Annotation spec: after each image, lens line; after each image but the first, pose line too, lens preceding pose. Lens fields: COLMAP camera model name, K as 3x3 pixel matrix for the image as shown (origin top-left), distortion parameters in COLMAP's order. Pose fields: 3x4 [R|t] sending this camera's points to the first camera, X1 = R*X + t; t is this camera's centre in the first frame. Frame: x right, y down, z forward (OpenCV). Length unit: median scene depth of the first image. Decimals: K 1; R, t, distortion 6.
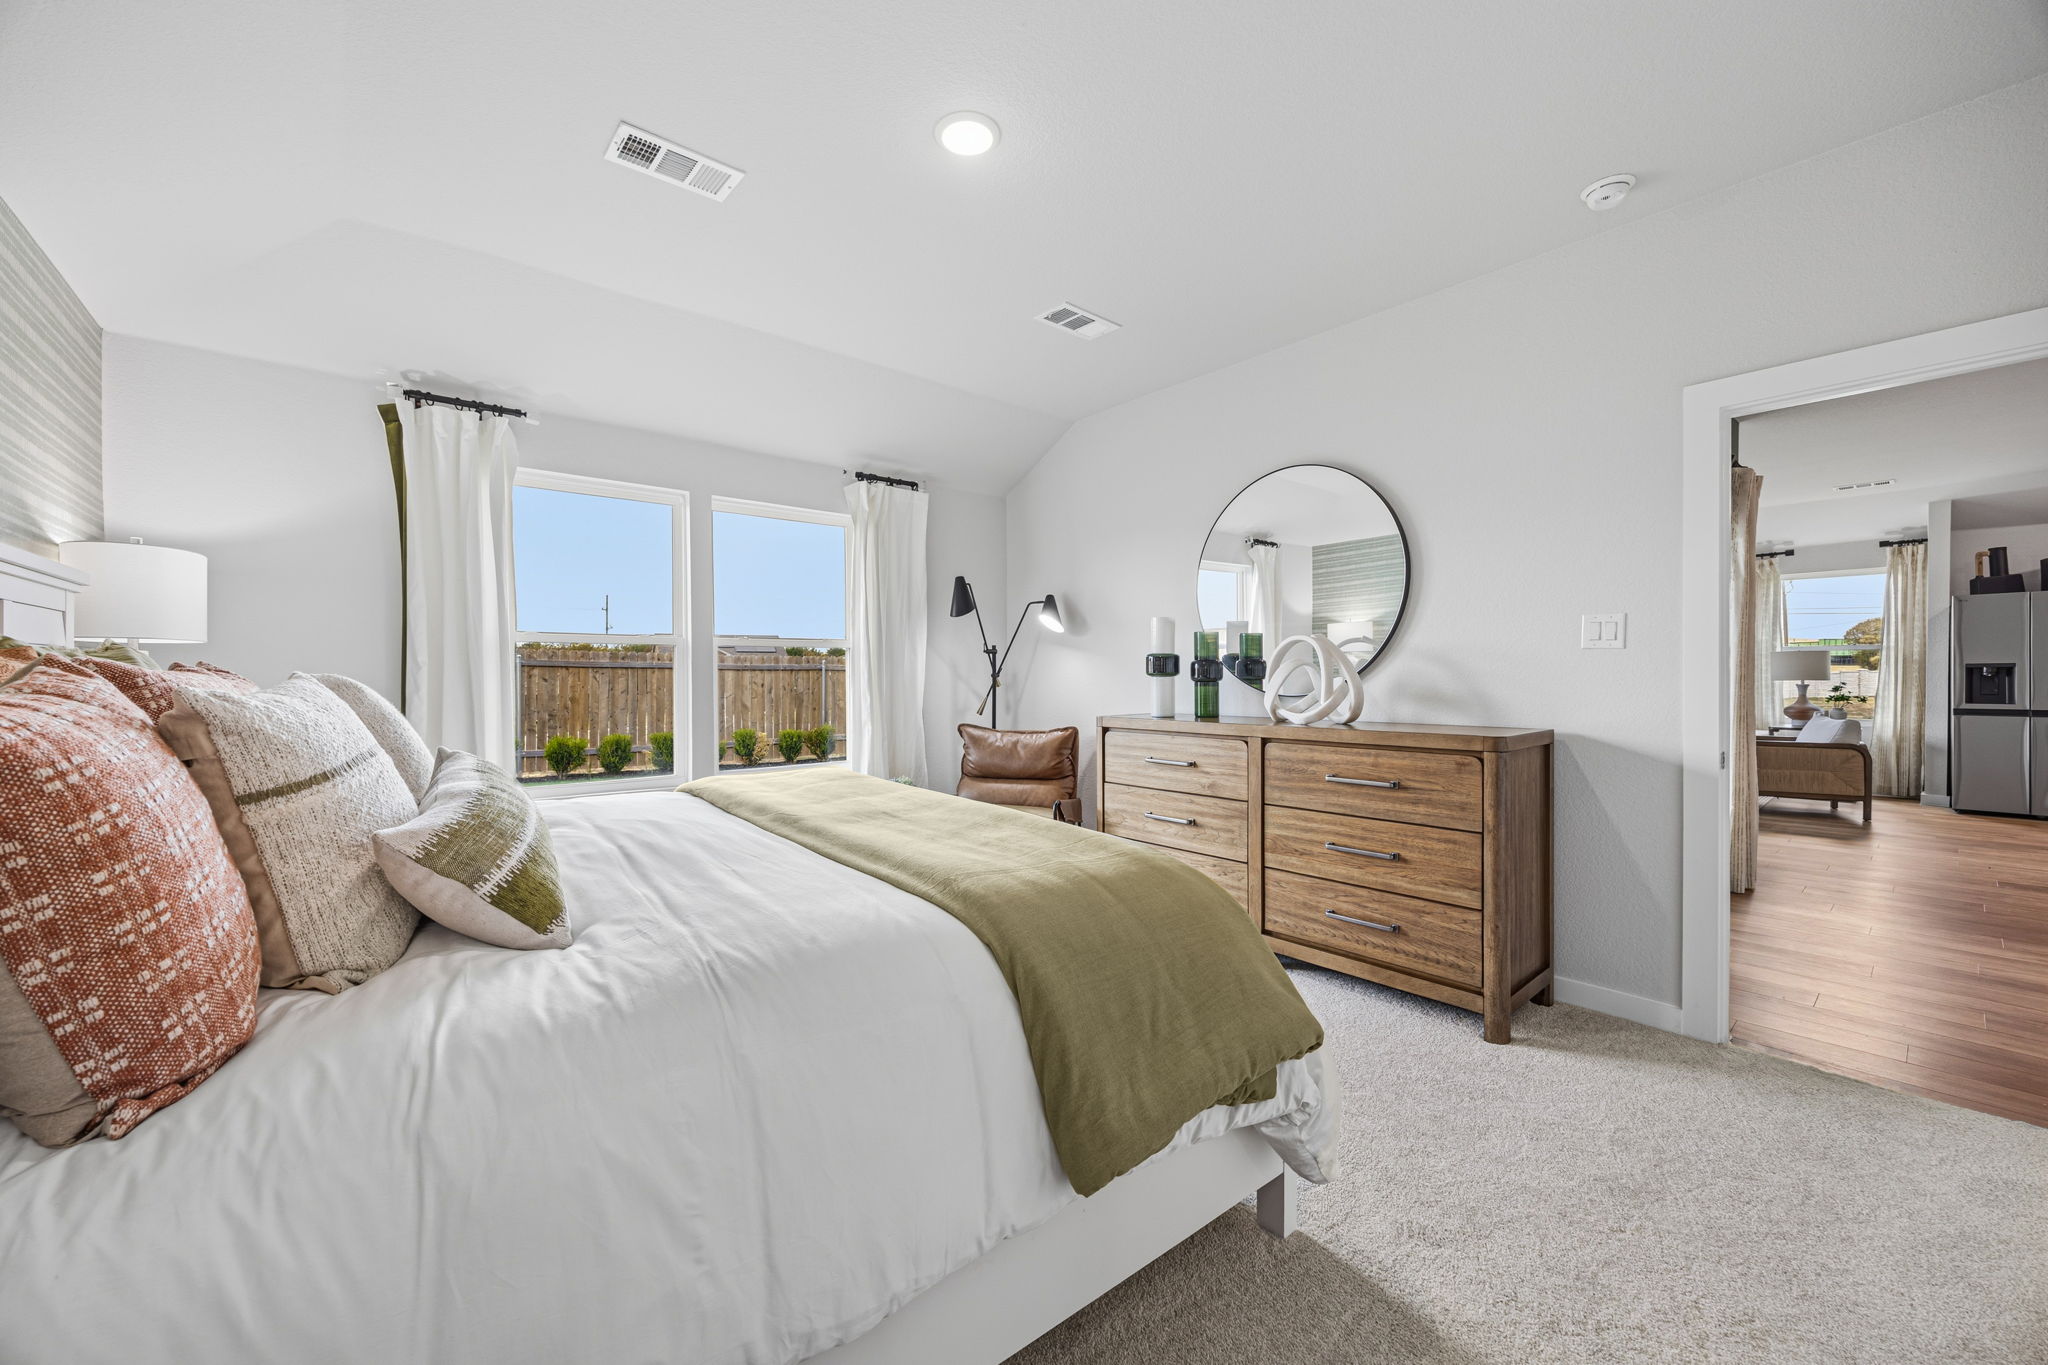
lens RADIAL K [[791.2, 0, 998.4], [0, 791.2, 672.2], [0, 0, 1]] dist [-0.002487, -0.000290]
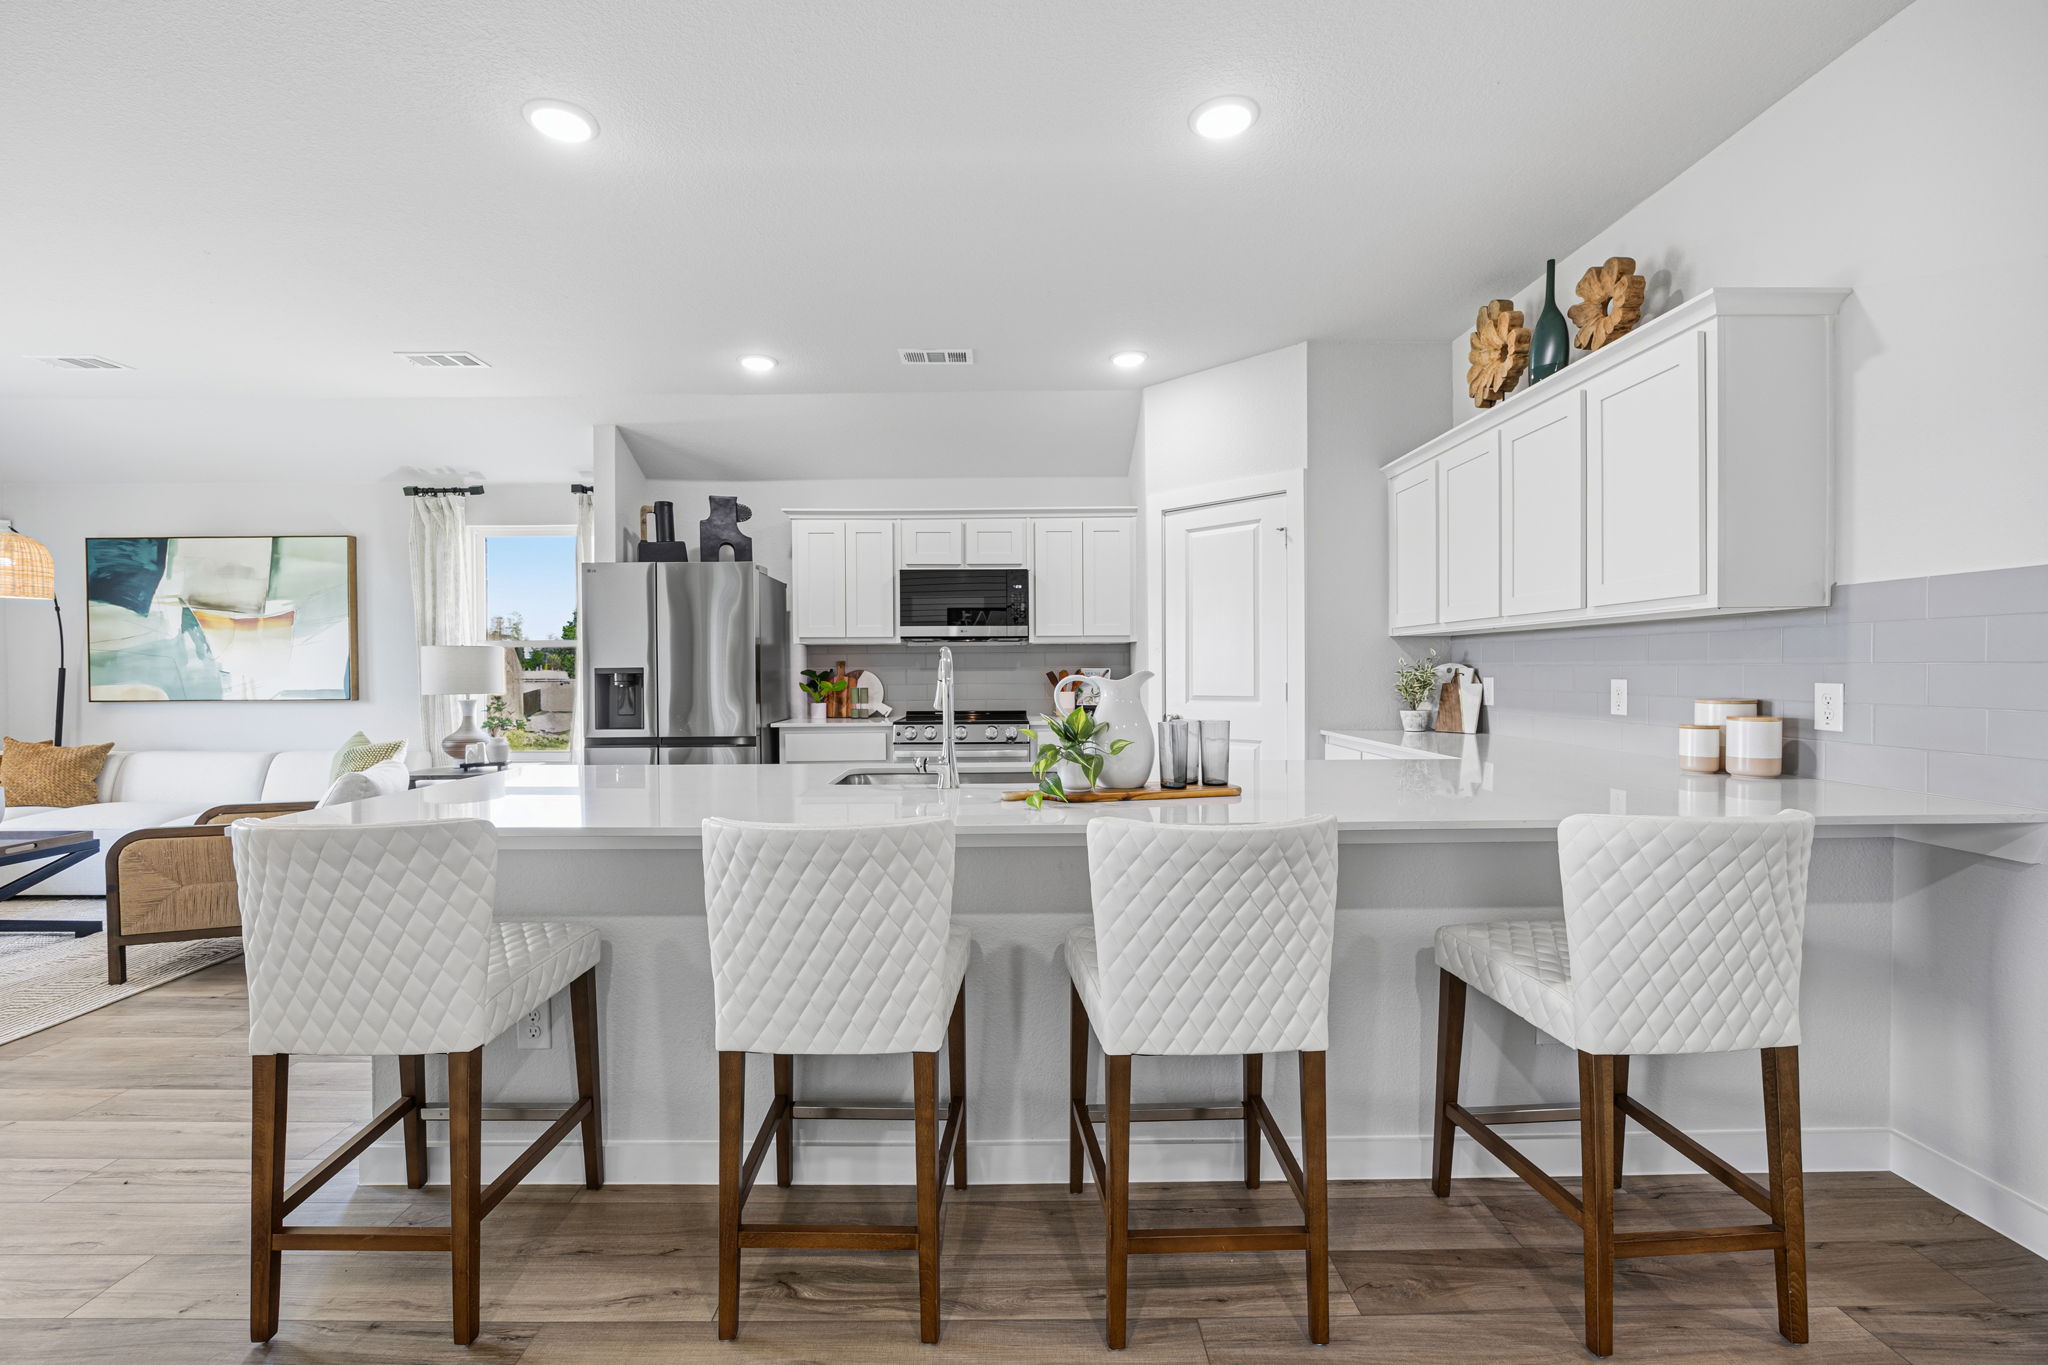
lens RADIAL K [[868.9, 0, 1015.0], [0, 868.9, 682.0], [0, 0, 1]] dist [-0.003744, -0.000427]
pose [[0.634019, -0.009711, 0.773257, 0.832131], [0.003450, 0.999947, 0.009729, -0.004984], [-0.773310, -0.003500, 0.634018, 0.260816]]
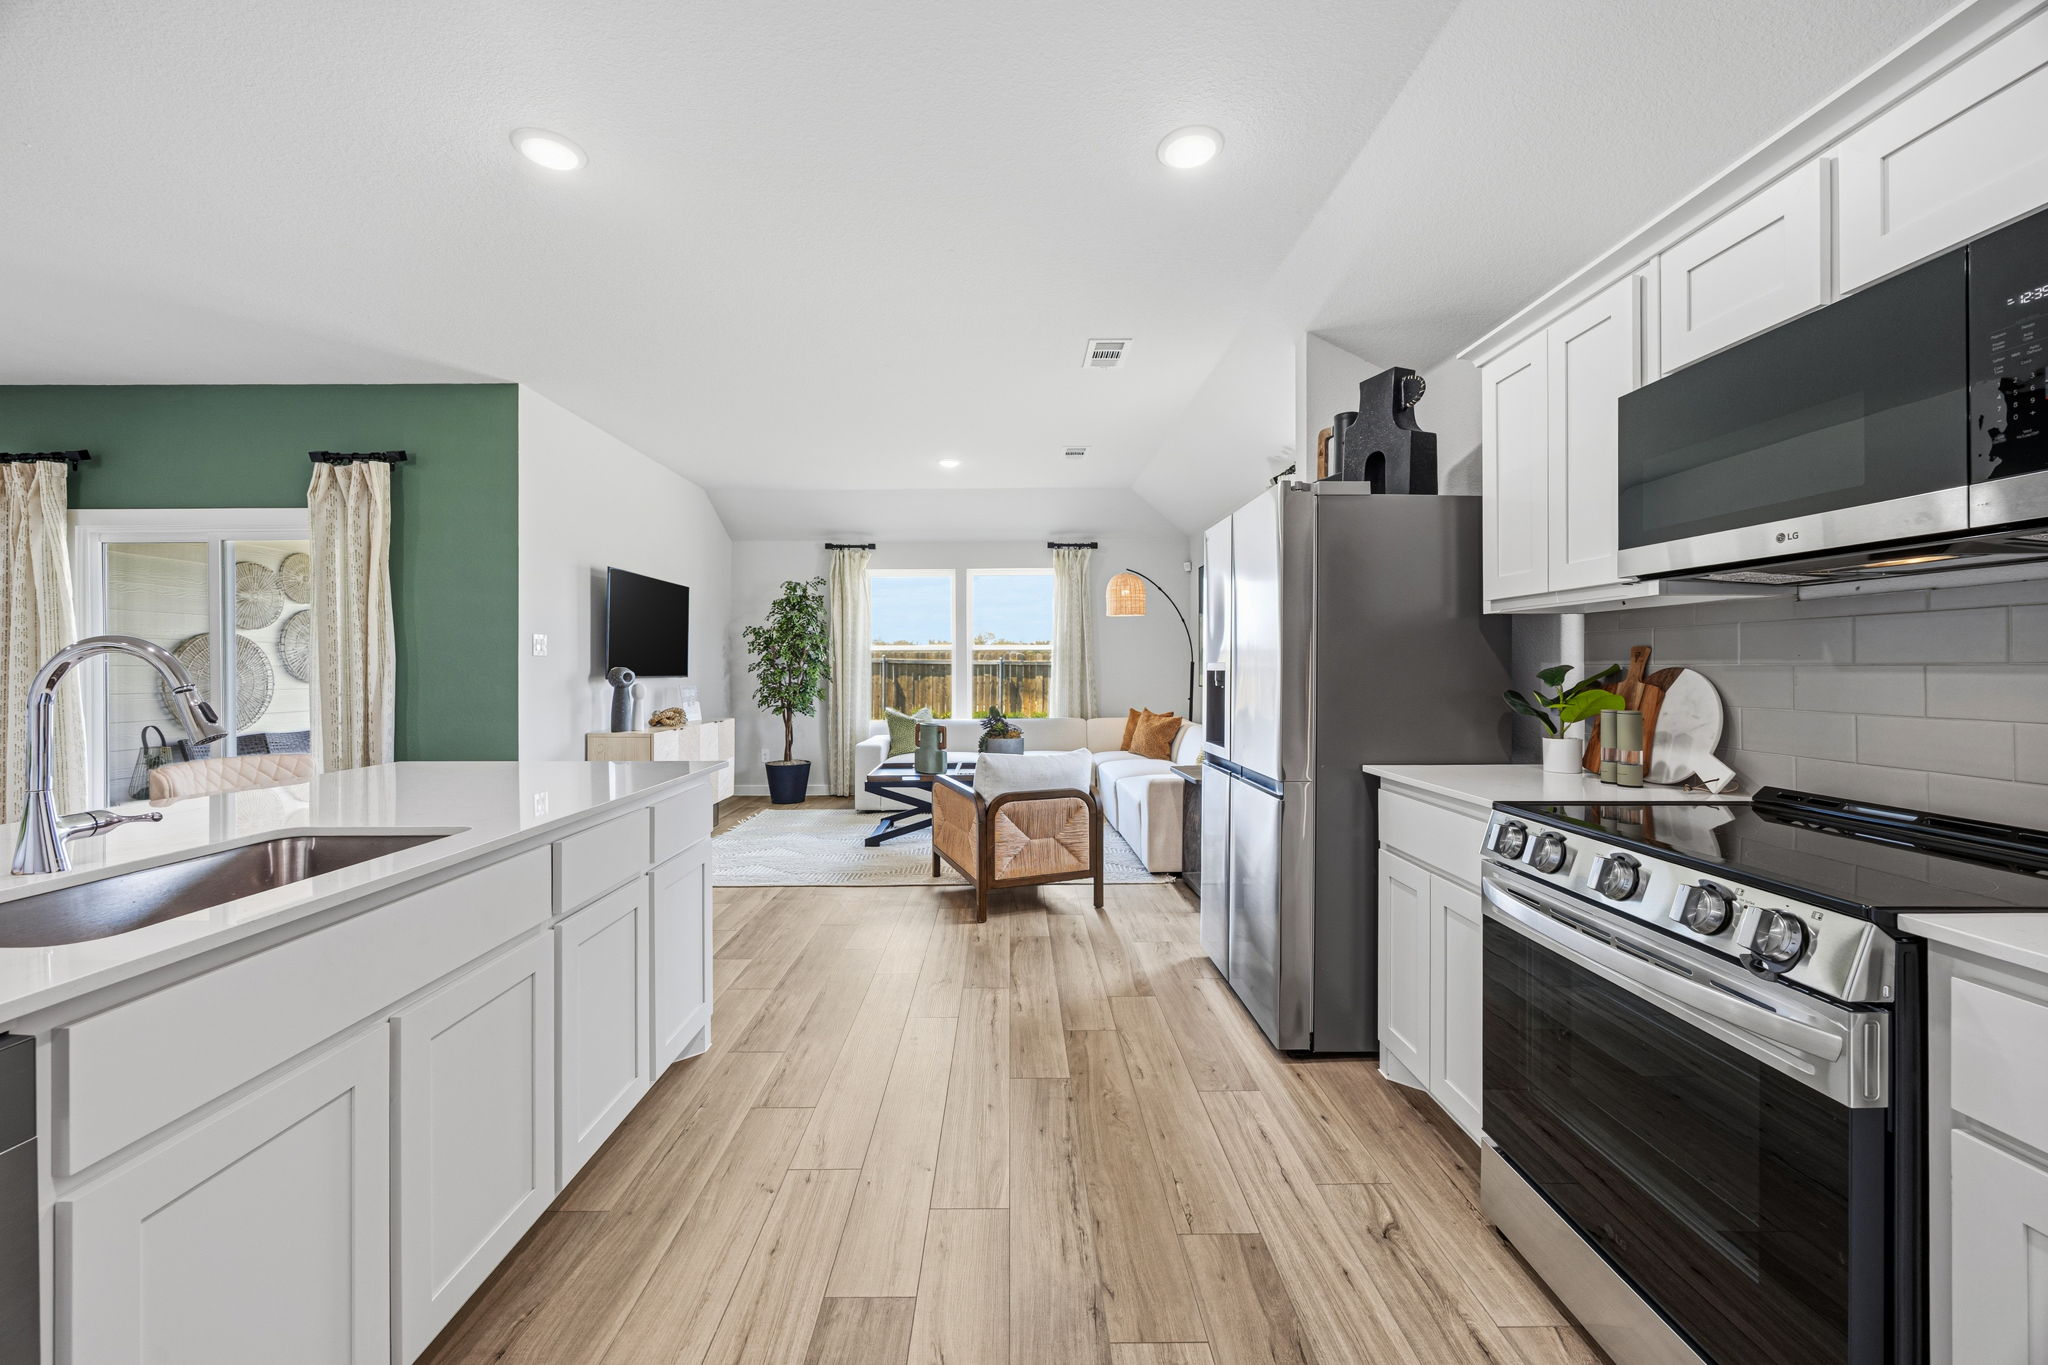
lens RADIAL K [[791.2, 0, 1012.8], [0, 791.2, 665.1], [0, 0, 1]] dist [-0.002487, -0.000290]
pose [[0.769994, 0.002338, -0.638047, 1.353494], [-0.002532, 0.999997, 0.000609, -0.009297], [0.638047, 0.001146, 0.769997, 0.491011]]
